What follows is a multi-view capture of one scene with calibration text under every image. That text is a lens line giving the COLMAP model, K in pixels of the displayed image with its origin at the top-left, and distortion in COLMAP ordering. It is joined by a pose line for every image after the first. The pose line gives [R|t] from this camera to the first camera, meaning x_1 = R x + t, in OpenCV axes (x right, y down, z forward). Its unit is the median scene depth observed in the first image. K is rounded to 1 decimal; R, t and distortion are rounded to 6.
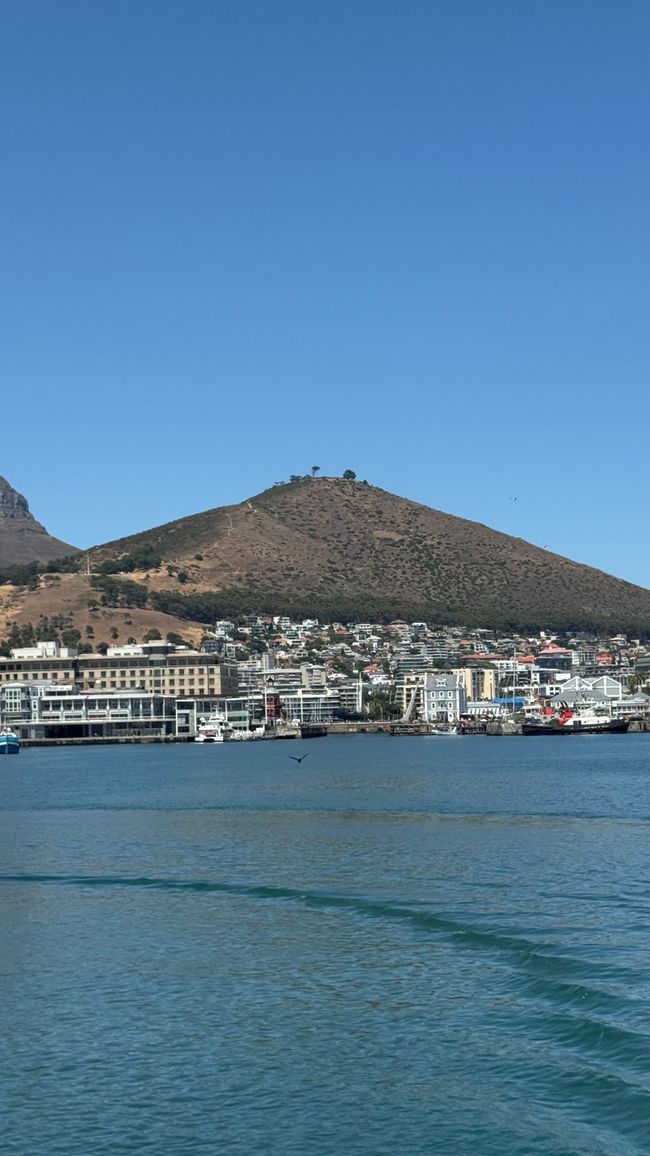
lens RADIAL K [[1560.2, 0, 325.0], [0, 1560.2, 578.0], [0, 0, 1]] dist [0.026191, 0.017198]
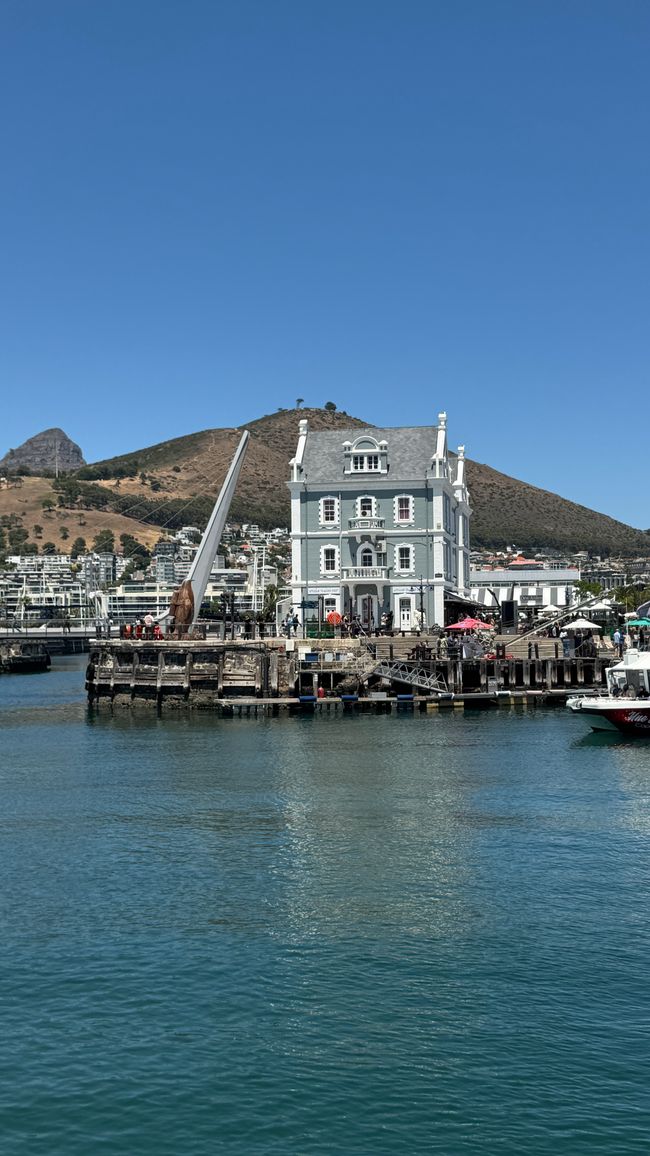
lens RADIAL K [[1047.5, 0, 325.0], [0, 1047.5, 578.0], [0, 0, 1]] dist [0.005262, 0.001473]
pose [[0.999839, 0.014408, -0.010678, 0.027724], [-0.013952, 0.999035, 0.041646, 0.030782], [0.011268, -0.041491, 0.999075, 0.334053]]
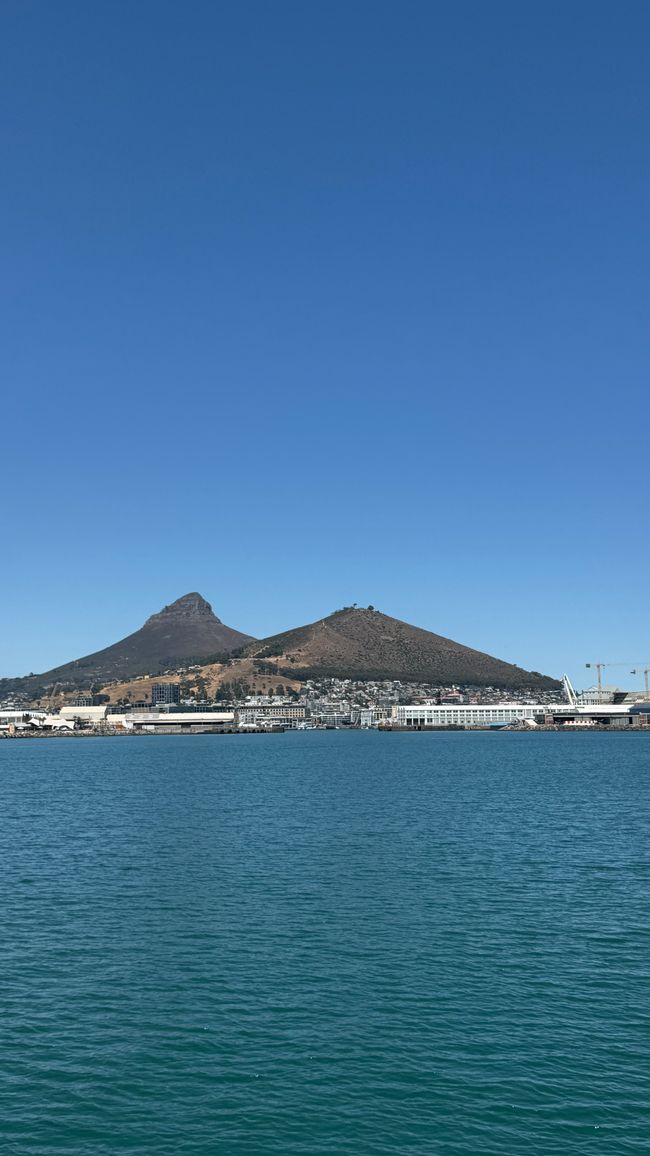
lens RADIAL K [[1047.5, 0, 325.0], [0, 1047.5, 578.0], [0, 0, 1]] dist [0.005262, 0.001473]
pose [[0.998320, 0.006203, -0.057601, 0.045783], [-0.008831, 0.998926, -0.045492, -0.053169], [0.057257, 0.045924, 0.997303, -0.554769]]
